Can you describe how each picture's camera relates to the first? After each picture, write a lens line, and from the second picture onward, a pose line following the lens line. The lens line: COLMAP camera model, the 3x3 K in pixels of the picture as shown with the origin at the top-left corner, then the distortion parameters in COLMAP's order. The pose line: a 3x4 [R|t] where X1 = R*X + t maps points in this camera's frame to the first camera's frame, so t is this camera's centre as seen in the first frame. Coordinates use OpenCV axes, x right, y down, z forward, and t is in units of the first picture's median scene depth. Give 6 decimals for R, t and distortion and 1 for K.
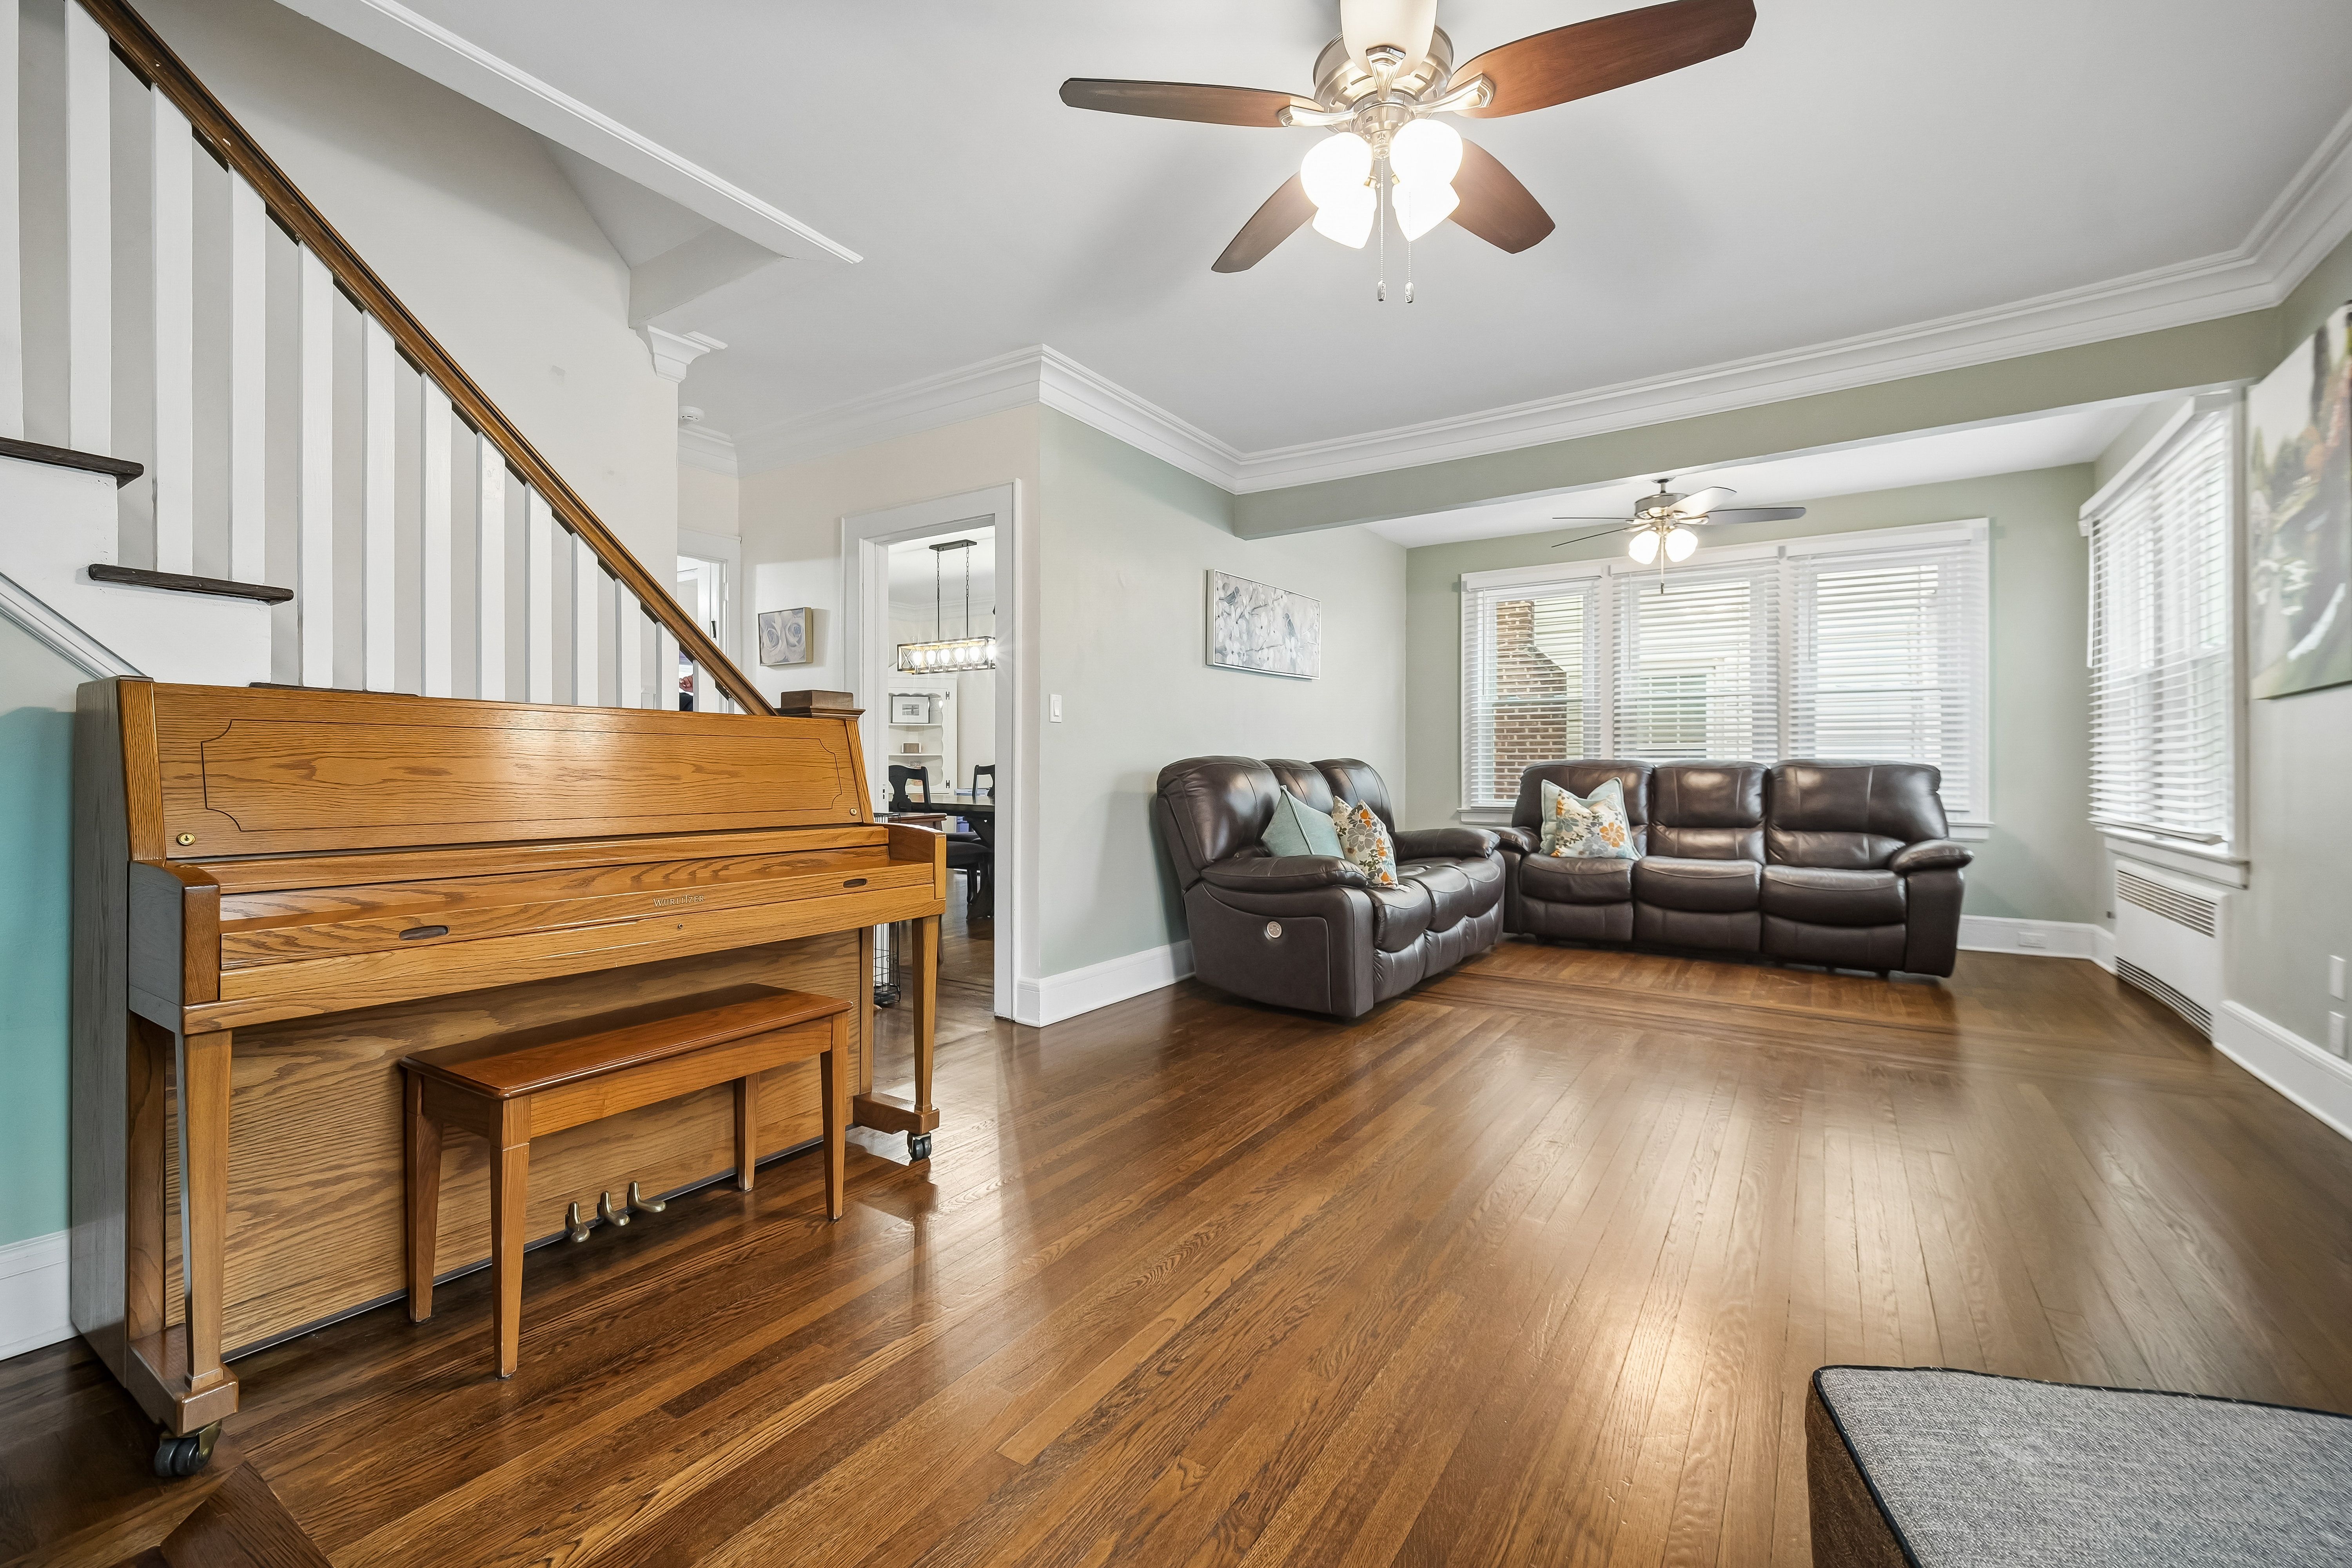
lens RADIAL K [[992.6, 0, 1180.3], [0, 992.6, 780.0], [0, 0, 1]] dist [0.000989, -0.000142]
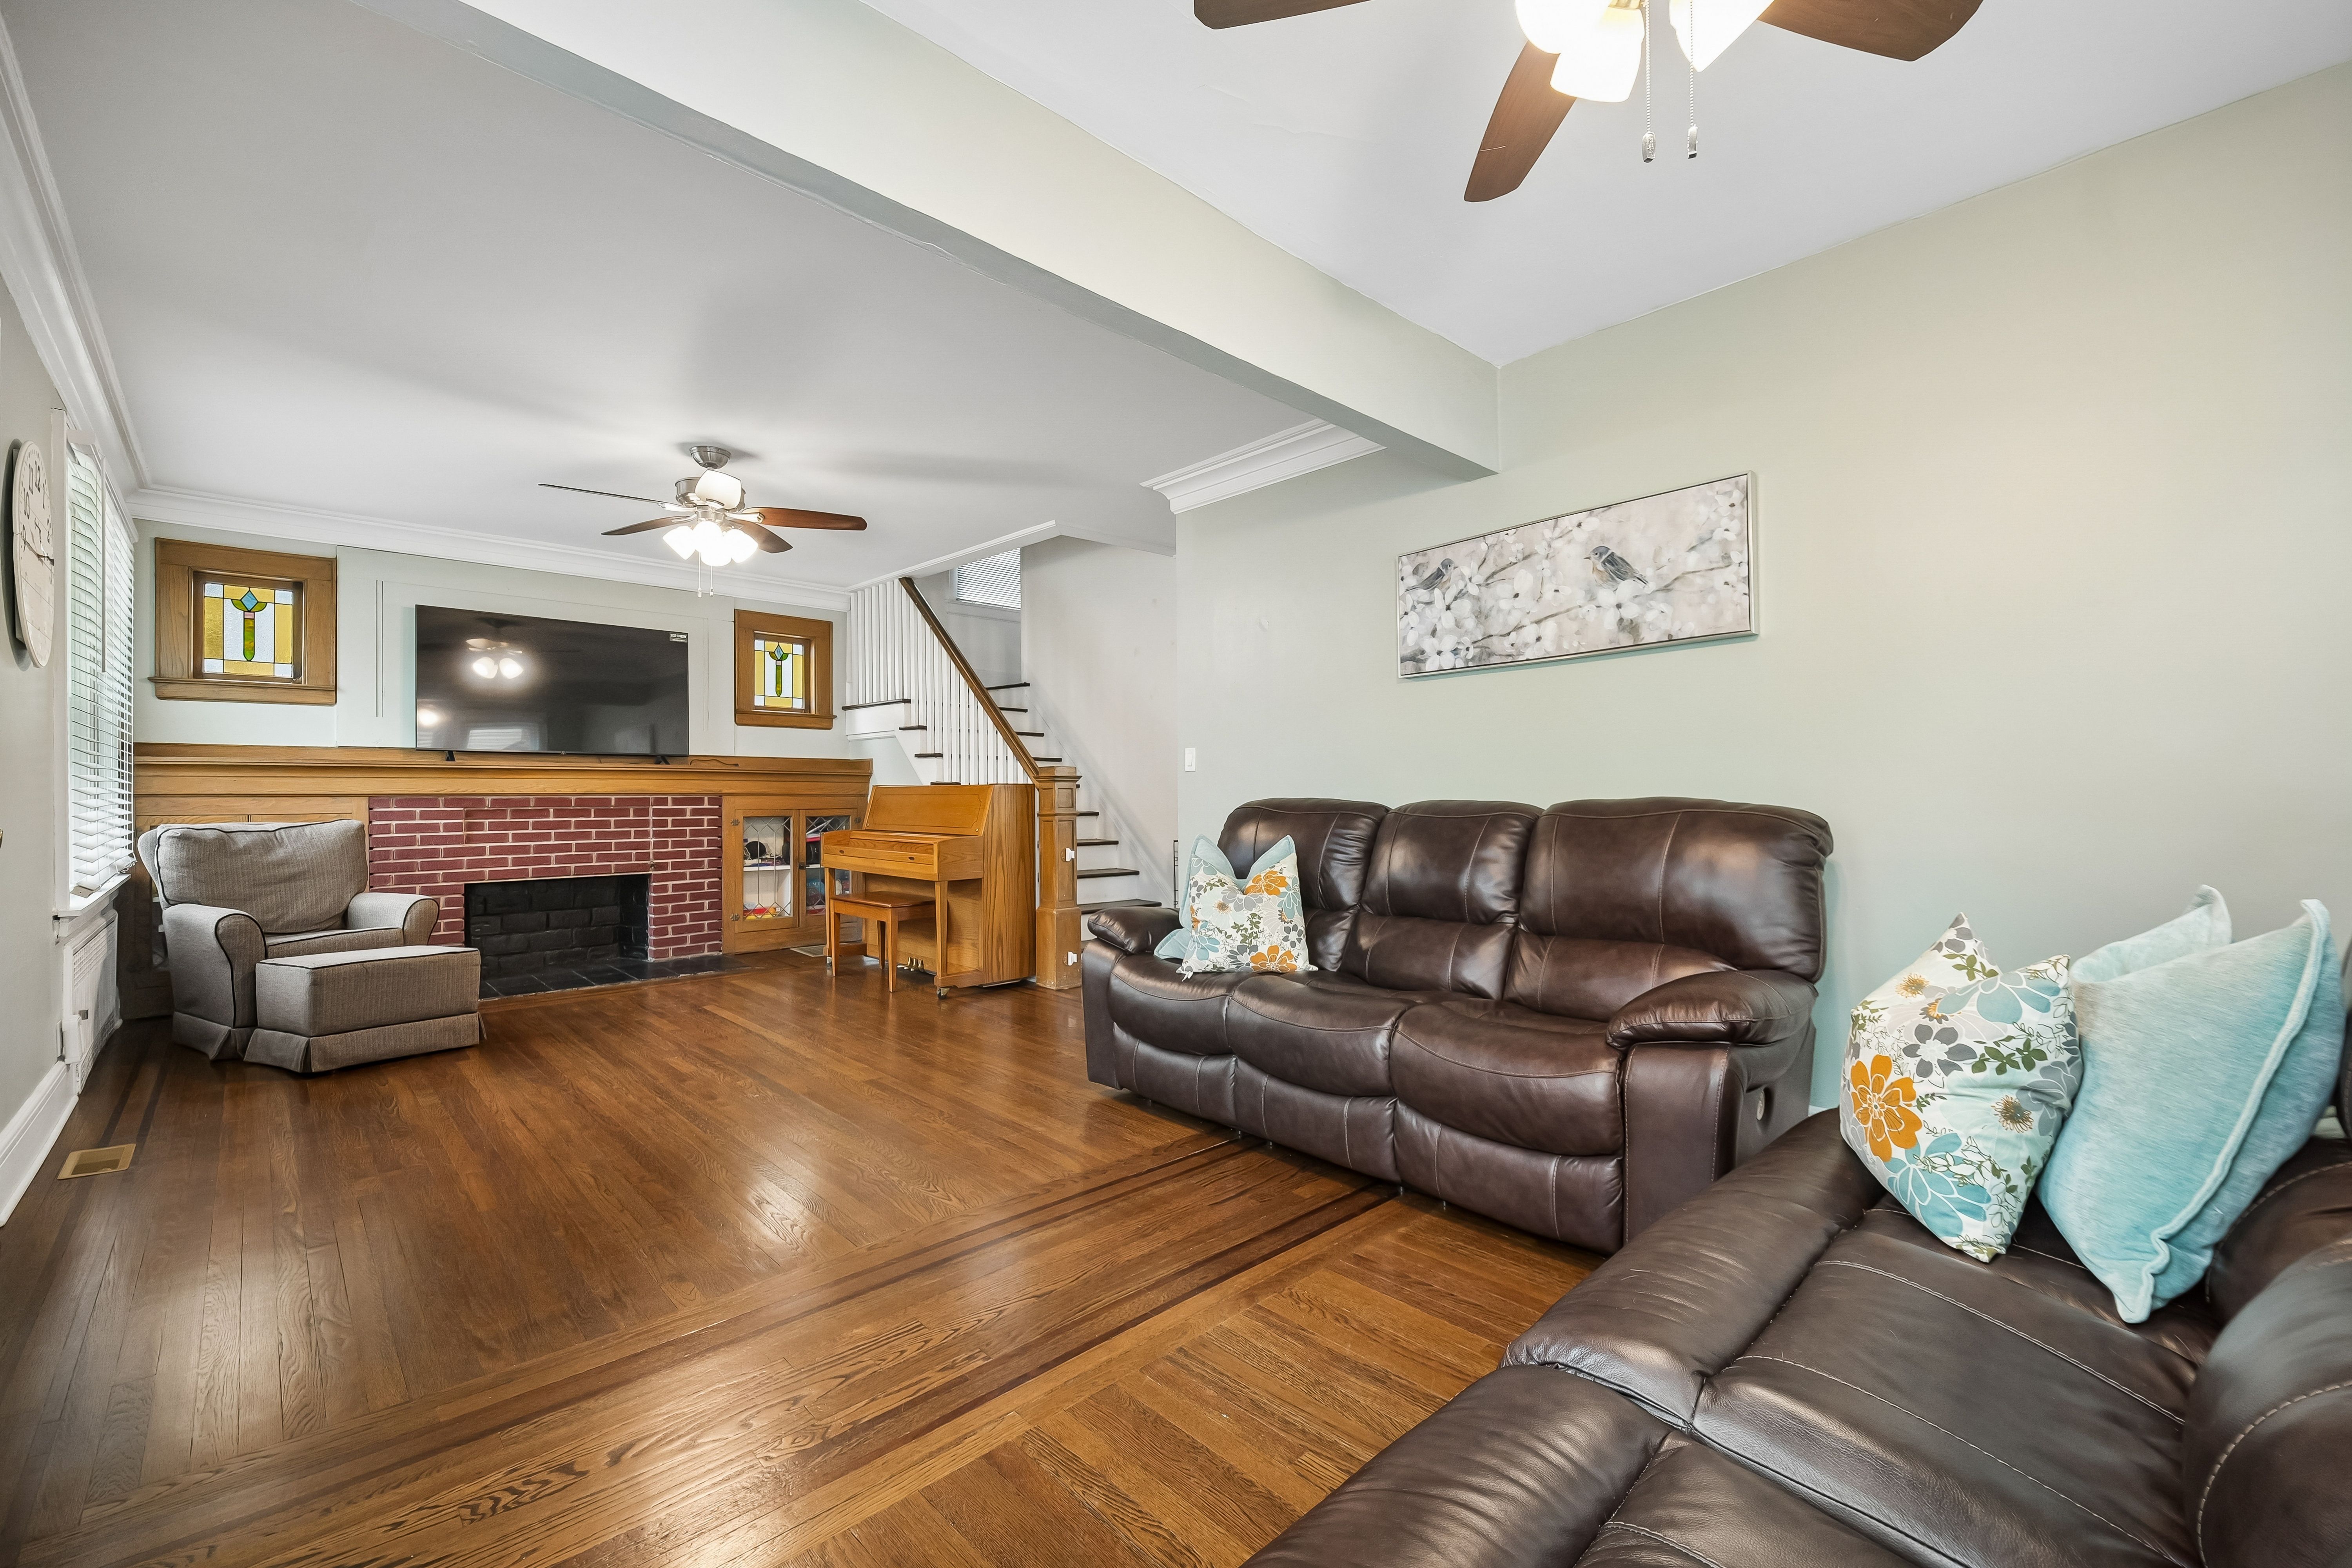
lens RADIAL K [[992.6, 0, 1180.3], [0, 992.6, 780.0], [0, 0, 1]] dist [0.000989, -0.000142]
pose [[-0.245454, -0.007236, -0.969381, 0.808830], [0.002722, 0.999963, -0.008153, -0.030344], [0.969405, -0.004640, -0.245425, 1.003646]]
